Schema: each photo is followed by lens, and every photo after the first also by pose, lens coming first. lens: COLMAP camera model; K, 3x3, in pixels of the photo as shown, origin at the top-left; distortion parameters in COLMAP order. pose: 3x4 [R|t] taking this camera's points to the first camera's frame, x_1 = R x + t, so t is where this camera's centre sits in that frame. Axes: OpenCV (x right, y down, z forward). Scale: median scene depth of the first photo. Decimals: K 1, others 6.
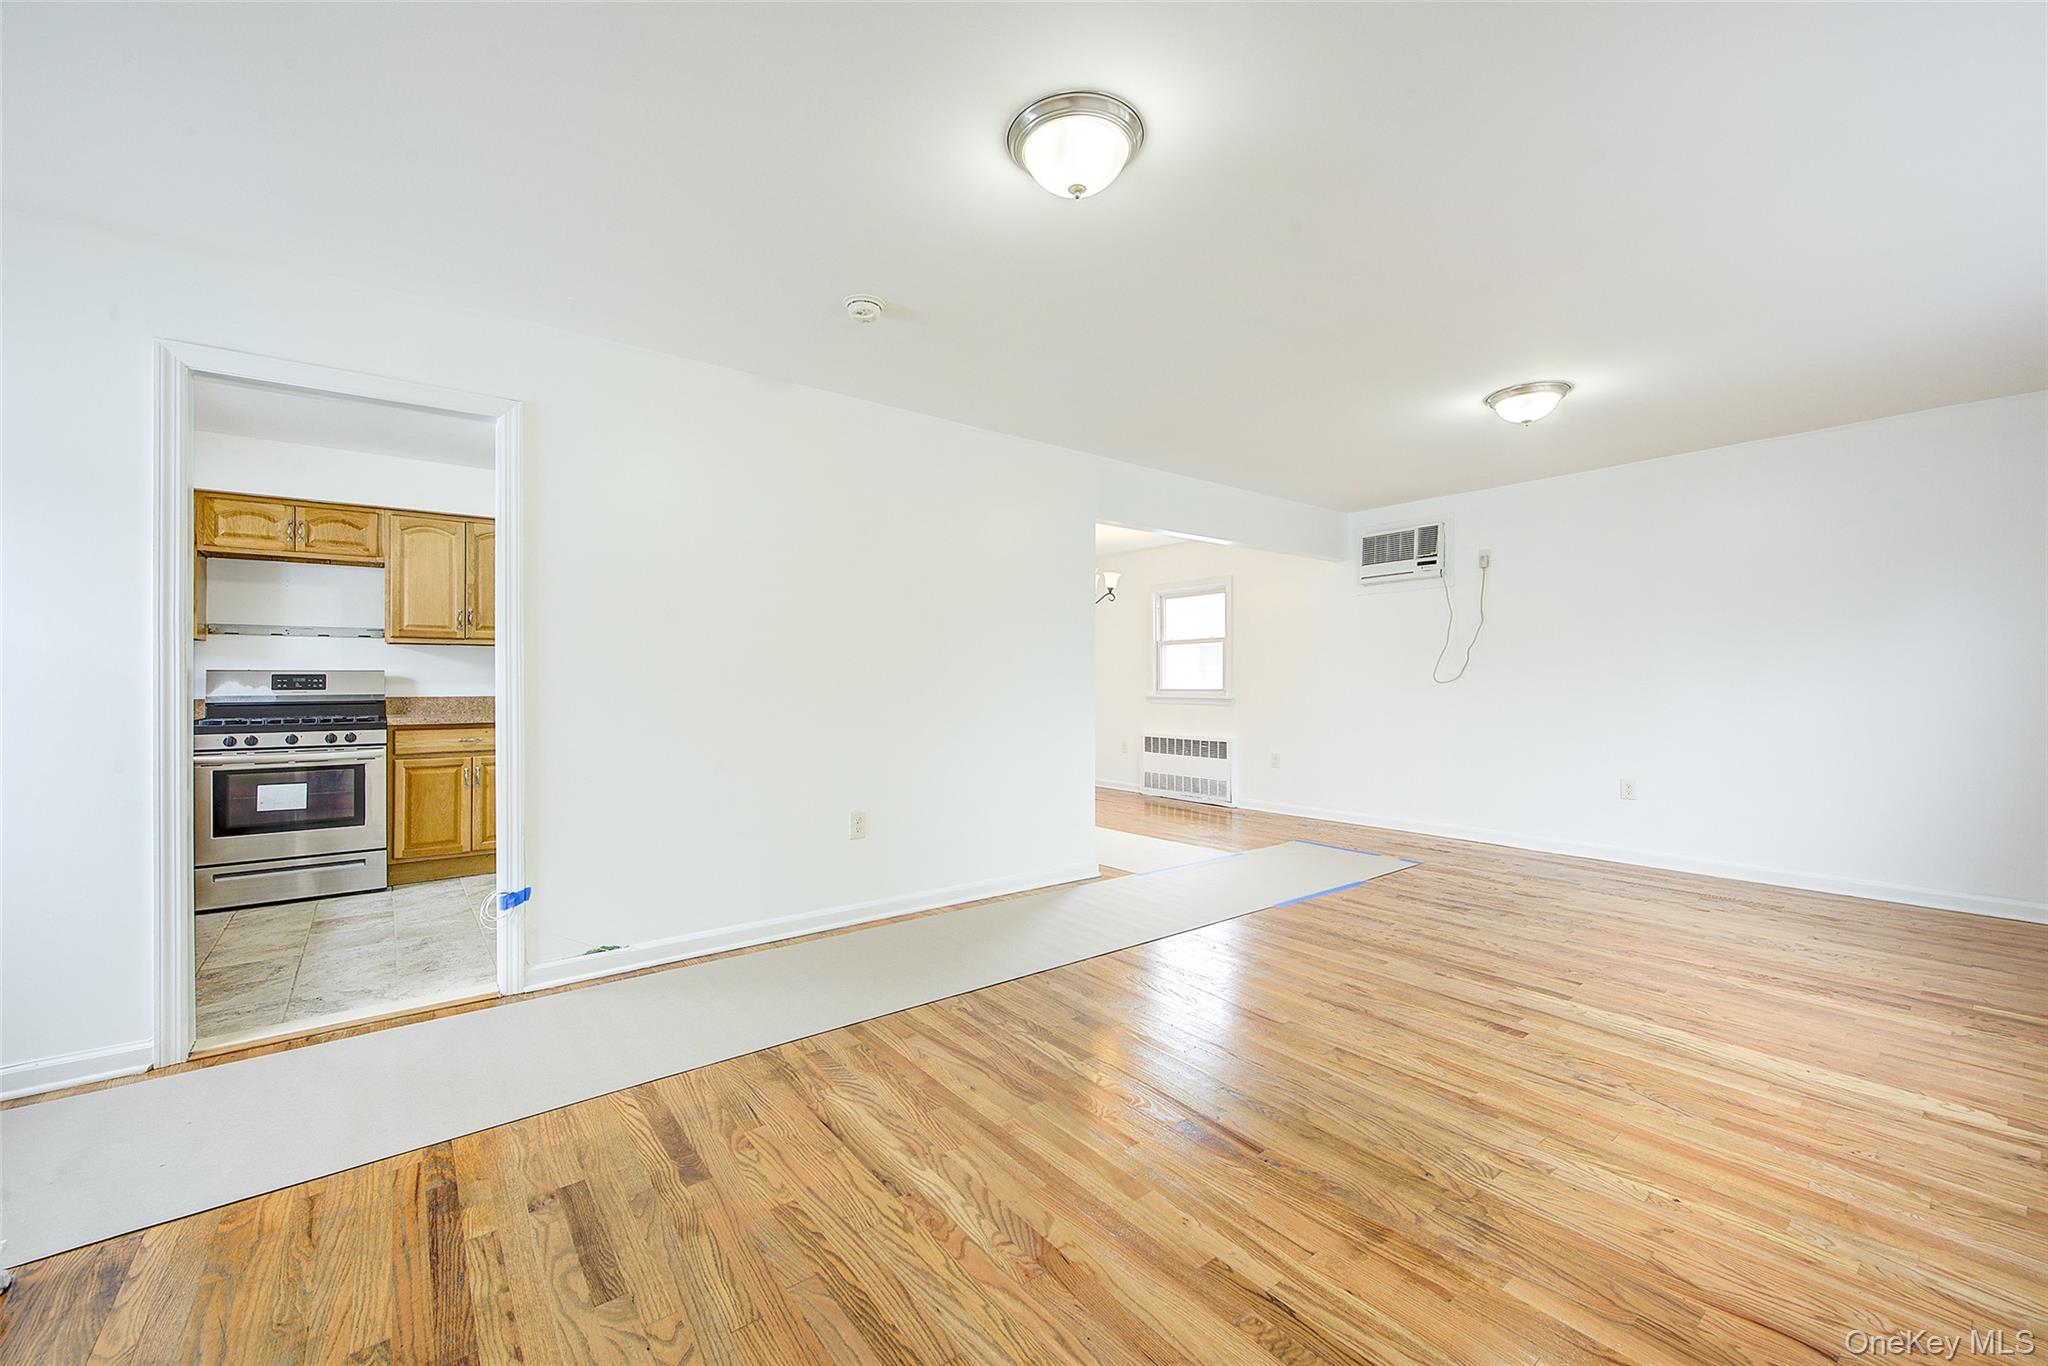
lens RADIAL K [[813.9, 0, 1024.0], [0, 813.9, 683.0], [0, 0, 1]] dist [0.000507, -0.001067]
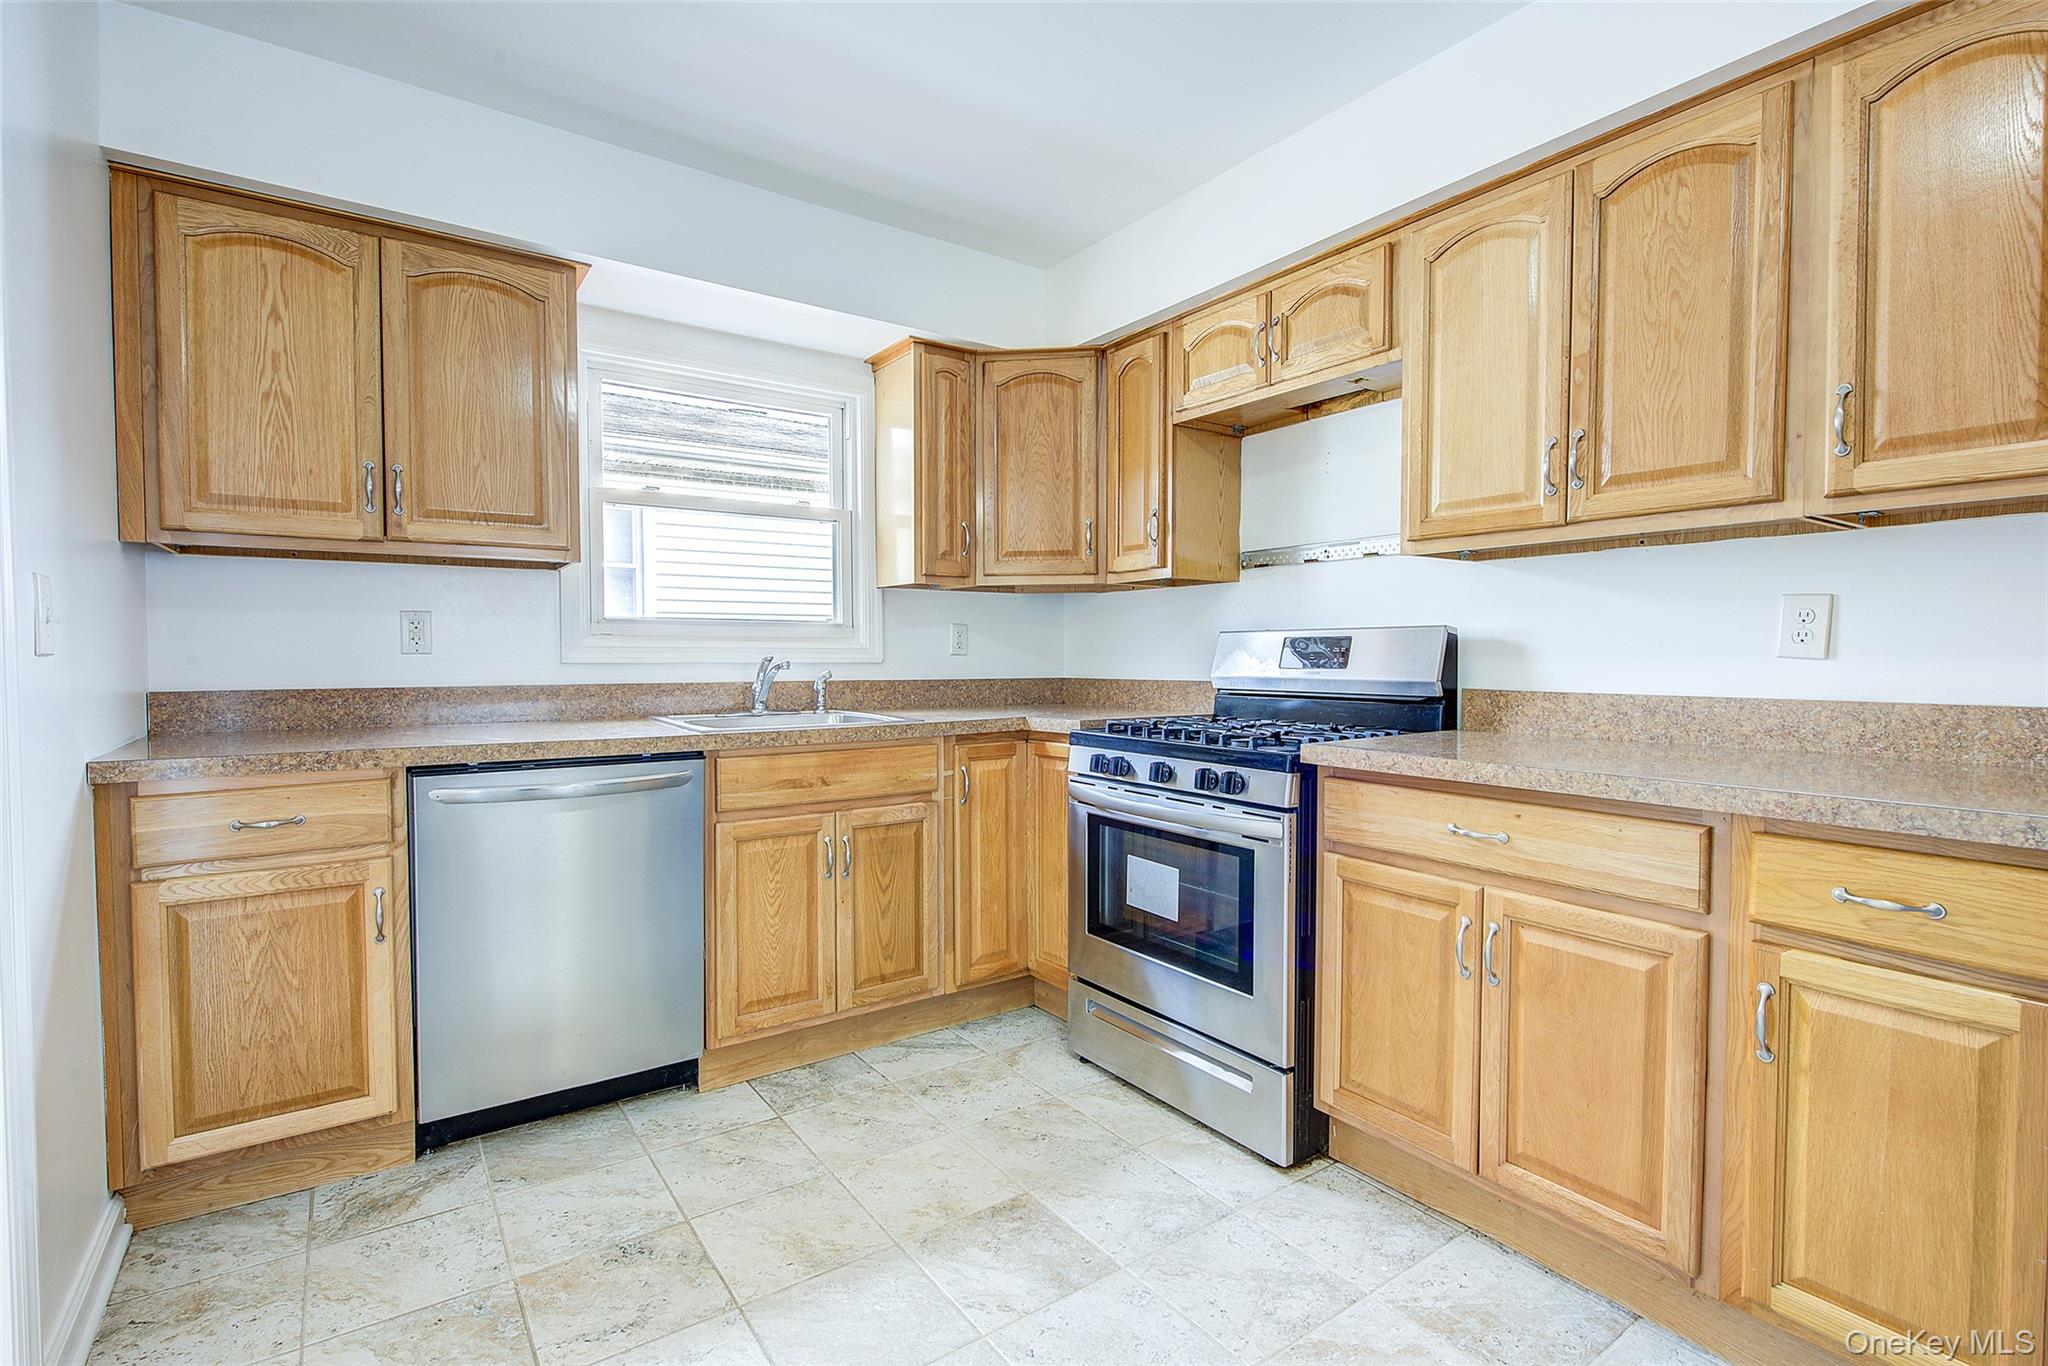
lens RADIAL K [[954.5, 0, 1024.1], [0, 954.5, 680.3], [0, 0, 1]] dist [-0.001570, -0.001232]
pose [[-0.045760, 0.032532, -0.998423, -0.325385], [-0.000582, 0.999469, 0.032592, -0.003293], [0.998952, 0.002072, -0.045717, 0.917480]]
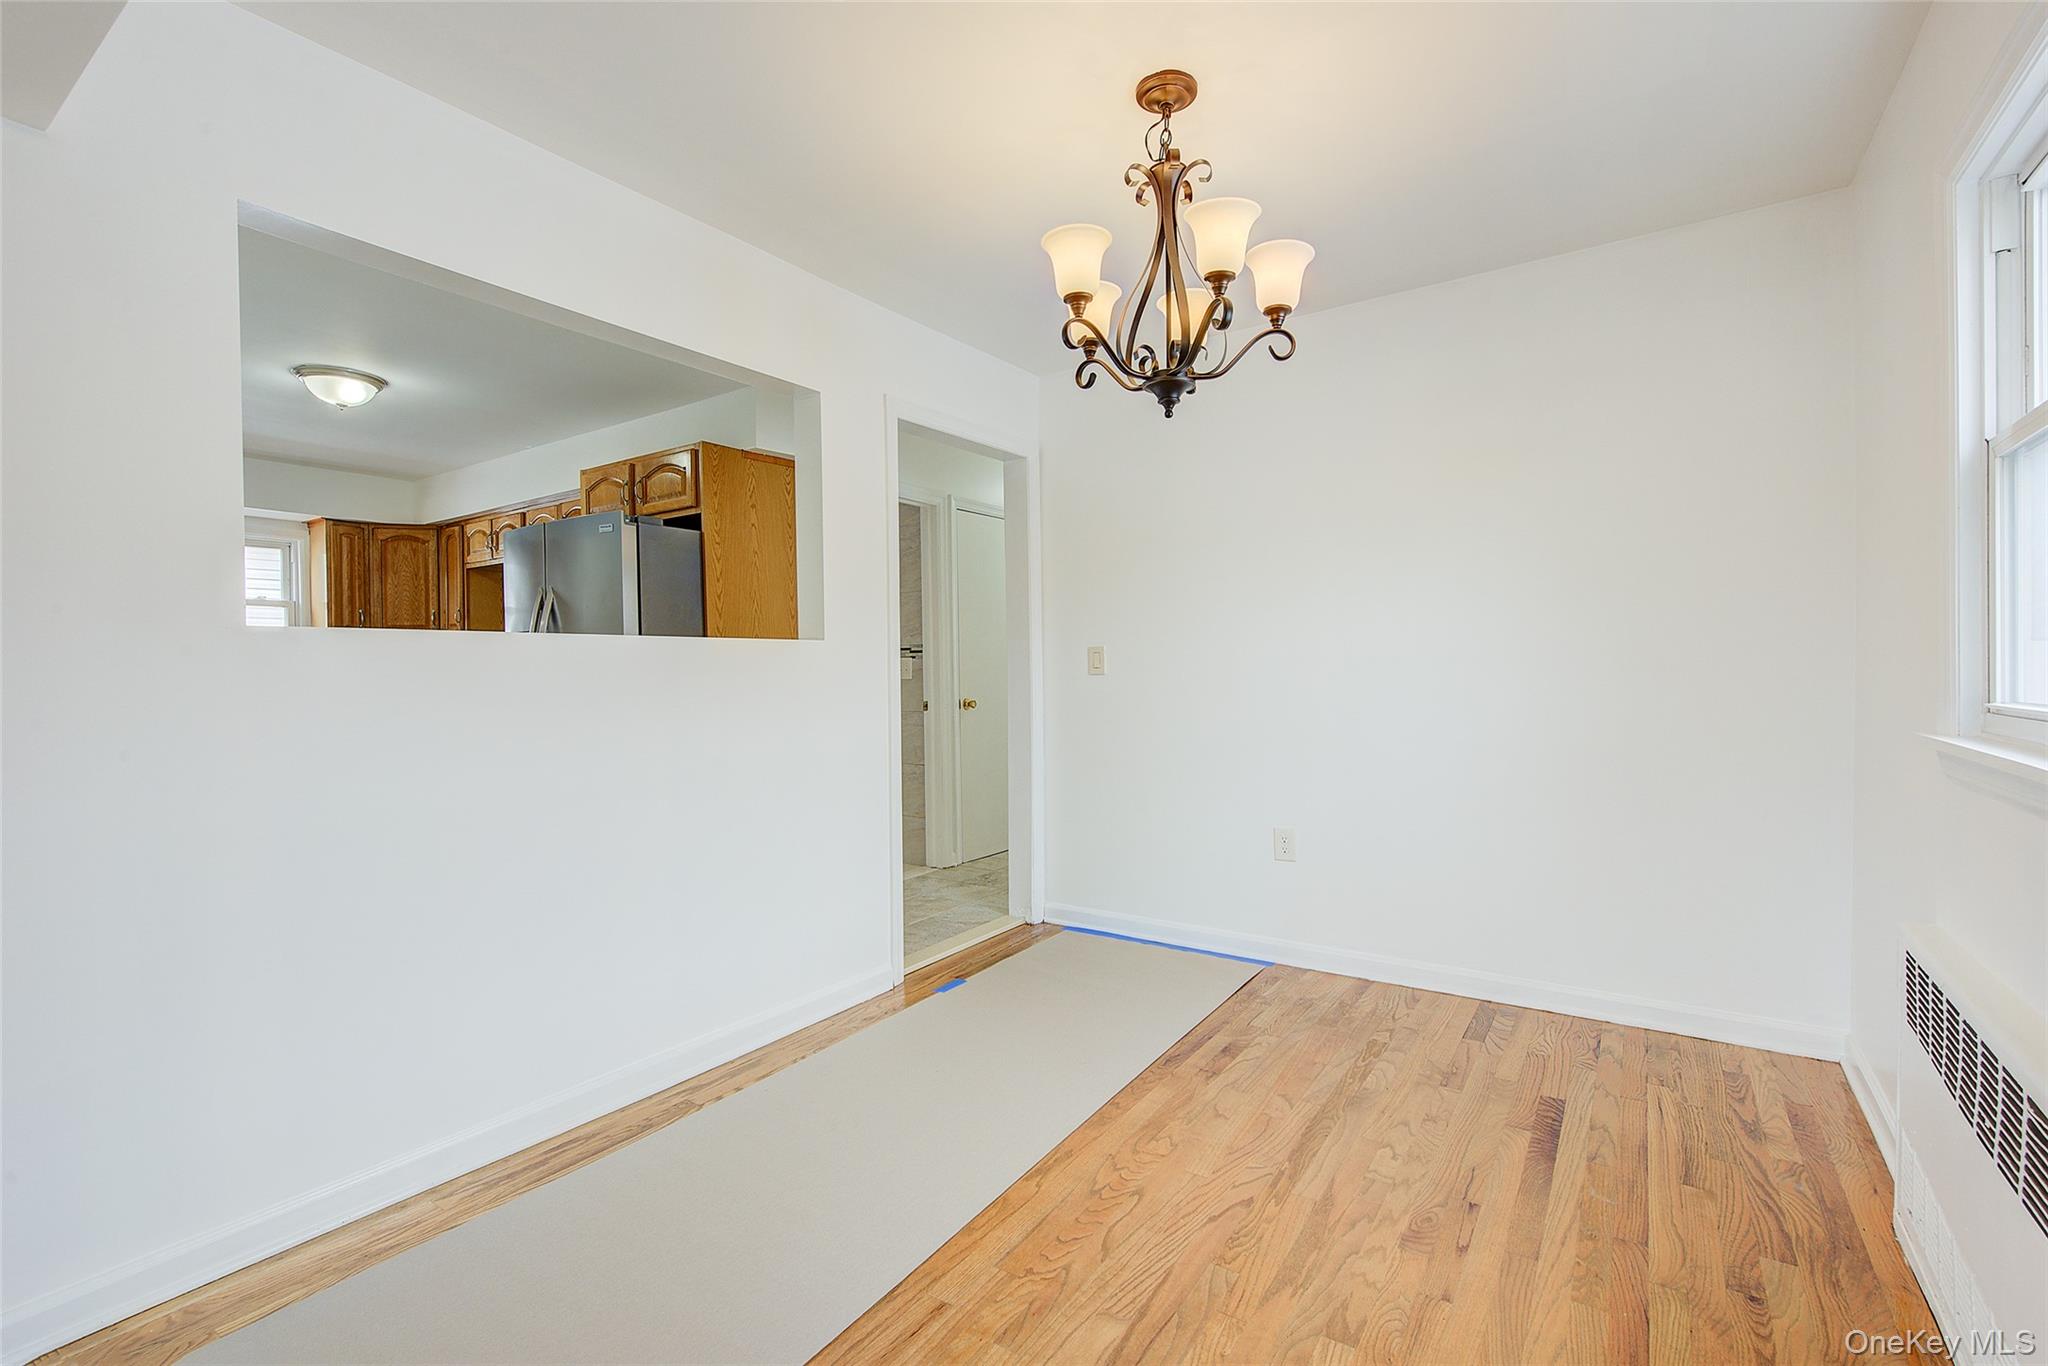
lens RADIAL K [[908.7, 0, 1021.5], [0, 908.7, 676.4], [0, 0, 1]] dist [-0.000545, 0.000459]
pose [[0.302954, 0.007474, -0.952976, 0.537403], [0.007370, 0.999921, 0.010185, -0.008690], [0.952977, -0.010109, 0.302875, 1.368478]]
